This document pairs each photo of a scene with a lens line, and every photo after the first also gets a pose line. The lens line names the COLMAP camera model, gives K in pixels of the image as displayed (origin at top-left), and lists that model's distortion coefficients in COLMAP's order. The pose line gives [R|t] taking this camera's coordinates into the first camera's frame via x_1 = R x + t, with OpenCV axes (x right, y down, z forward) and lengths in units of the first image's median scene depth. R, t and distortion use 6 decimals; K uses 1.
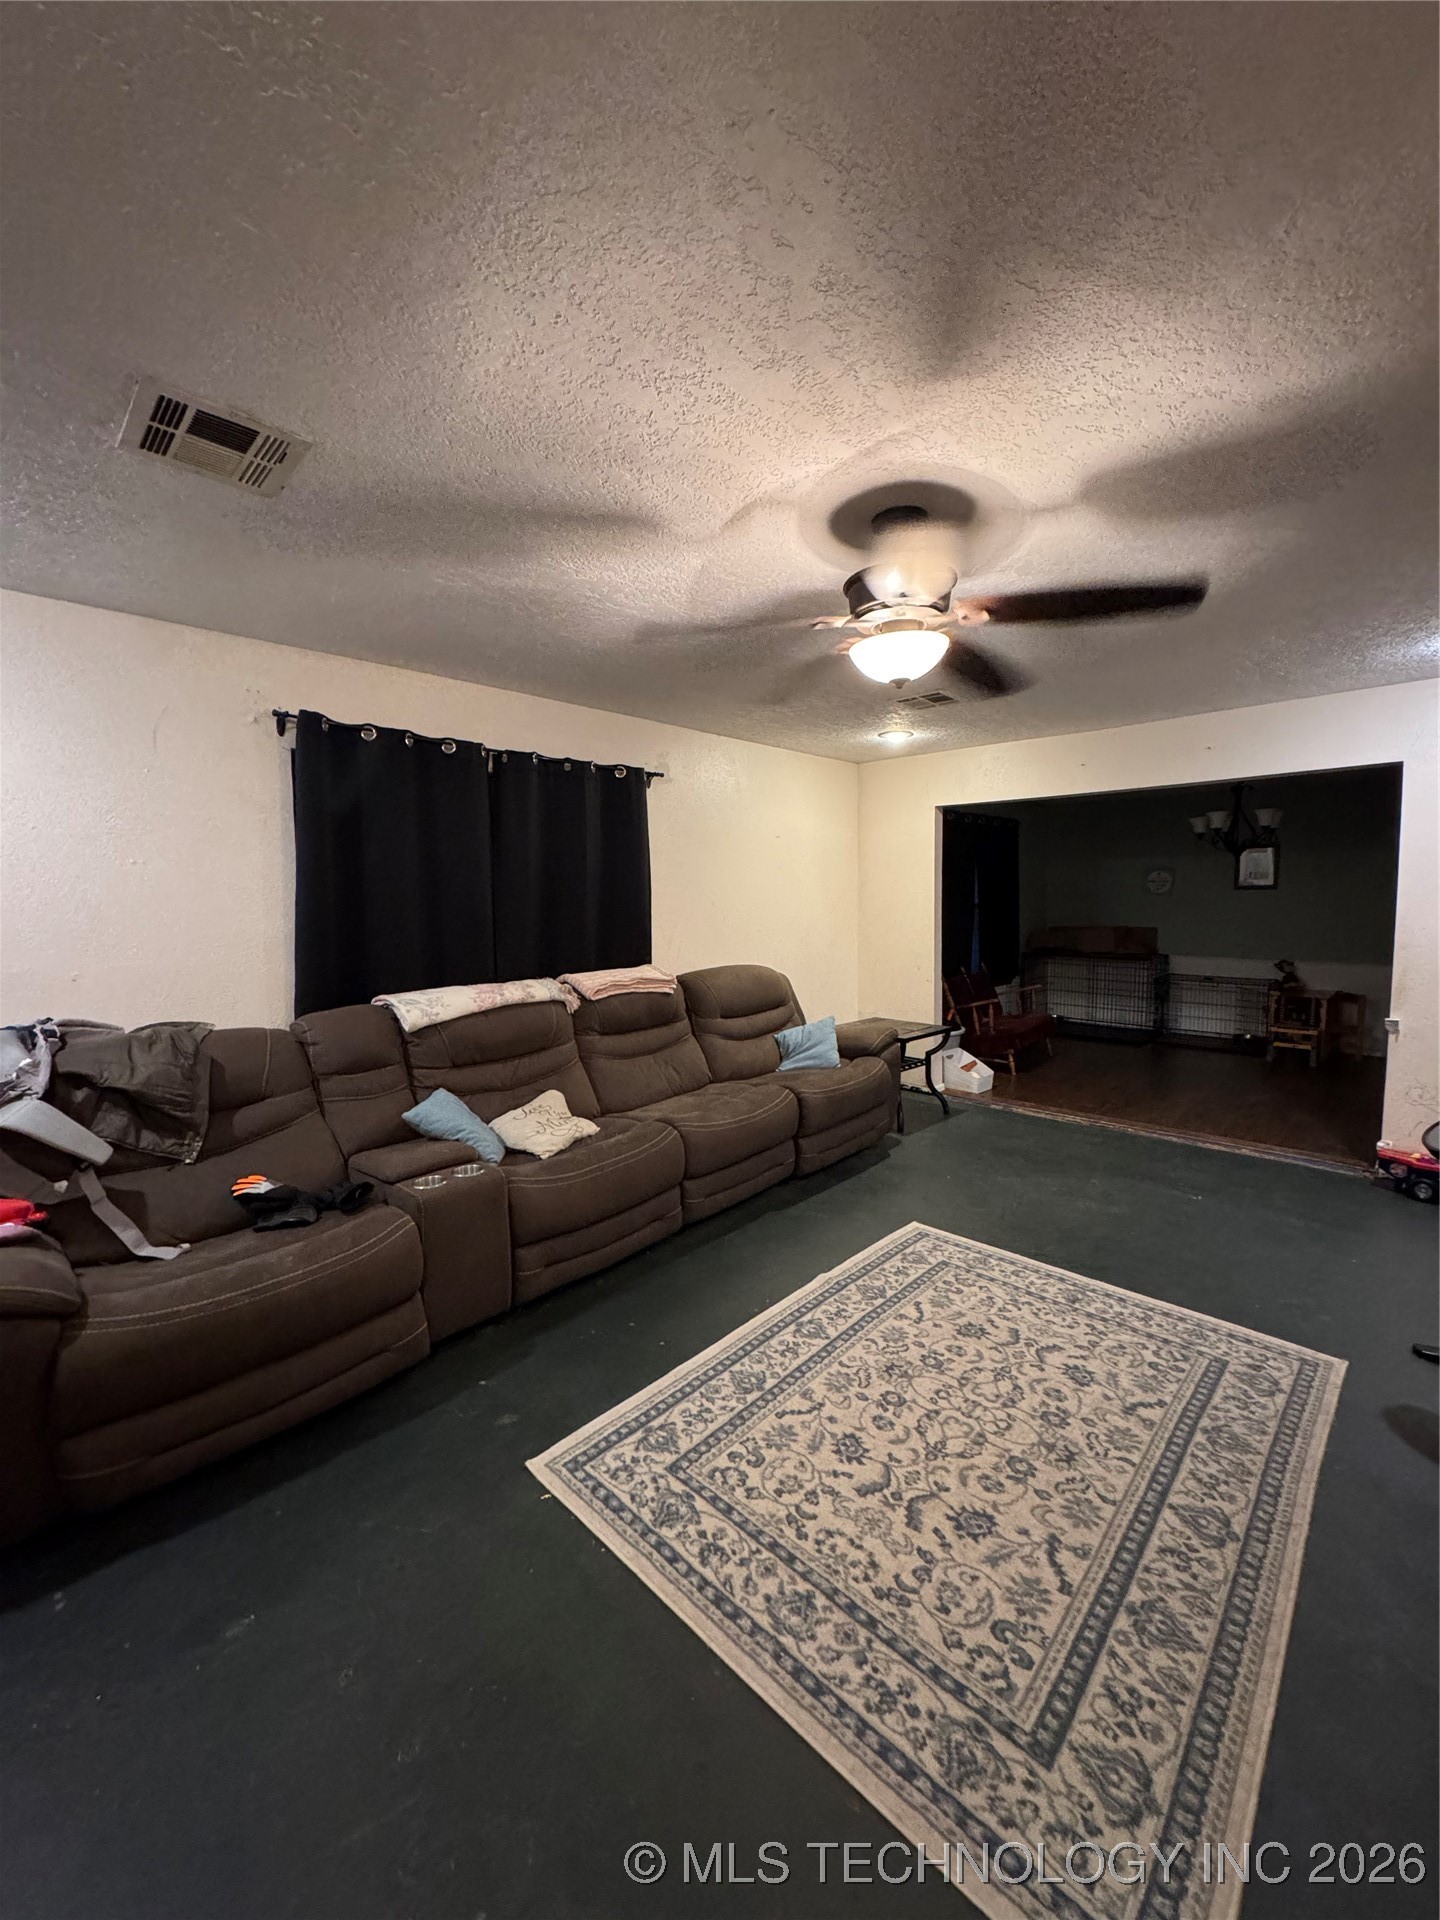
lens RADIAL K [[758.6, 0, 701.9], [0, 758.6, 950.0], [0, 0, 1]] dist [-0.002397, -0.000603]
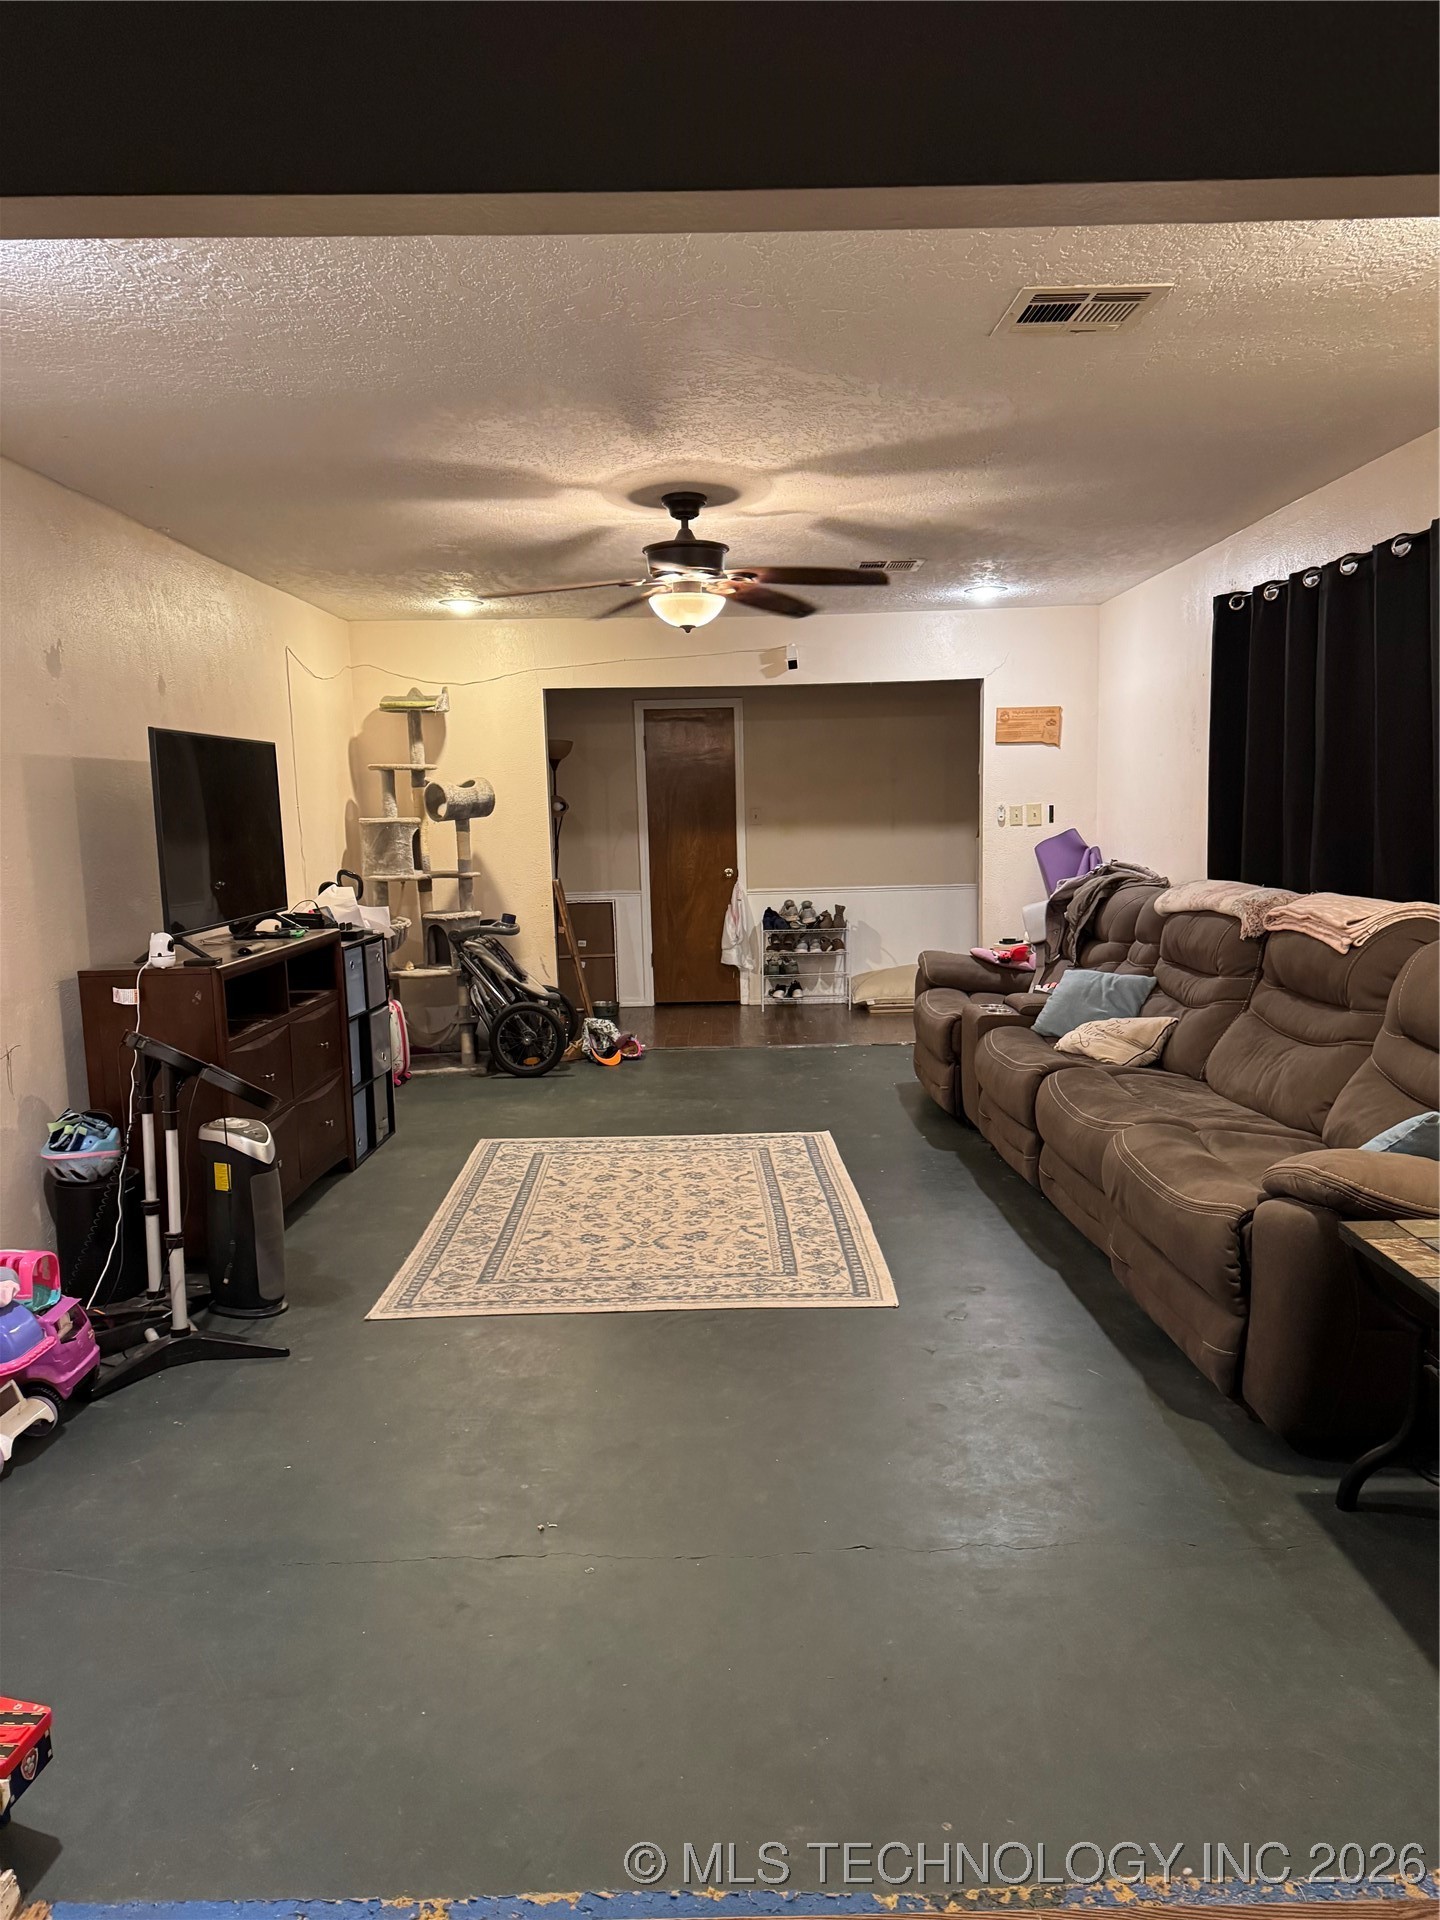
lens RADIAL K [[1338.5, 0, 716.1], [0, 1338.5, 963.6], [0, 0, 1]] dist [0.007685, 0.000543]
pose [[-0.703929, 0.106938, -0.702173, 1.741652], [-0.024165, 0.984423, 0.174149, -0.165896], [0.709859, 0.139557, -0.690380, 2.489223]]
